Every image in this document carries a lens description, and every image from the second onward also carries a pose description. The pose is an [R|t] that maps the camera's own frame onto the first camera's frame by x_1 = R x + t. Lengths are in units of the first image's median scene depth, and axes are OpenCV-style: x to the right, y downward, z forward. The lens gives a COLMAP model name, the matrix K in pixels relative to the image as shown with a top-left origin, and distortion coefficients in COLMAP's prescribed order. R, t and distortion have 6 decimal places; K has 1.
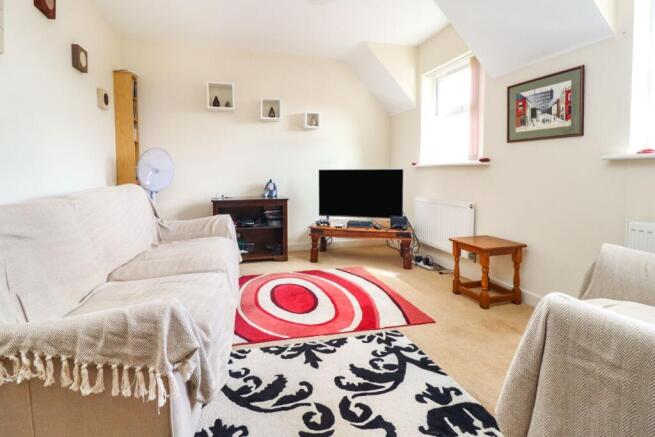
lens RADIAL K [[309.0, 0, 317.1], [0, 309.0, 186.8], [0, 0, 1]] dist [0.004377, -0.006456]
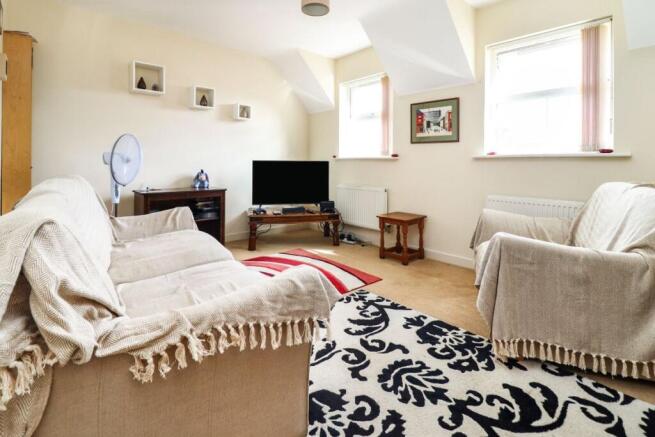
lens RADIAL K [[309.0, 0, 336.0], [0, 309.0, 162.9], [0, 0, 1]] dist [0.004377, -0.006456]
pose [[0.883798, 0.010610, 0.467749, -0.347206], [0.009654, 0.999116, -0.040904, -0.002676], [-0.467770, 0.040666, 0.882914, -0.068959]]
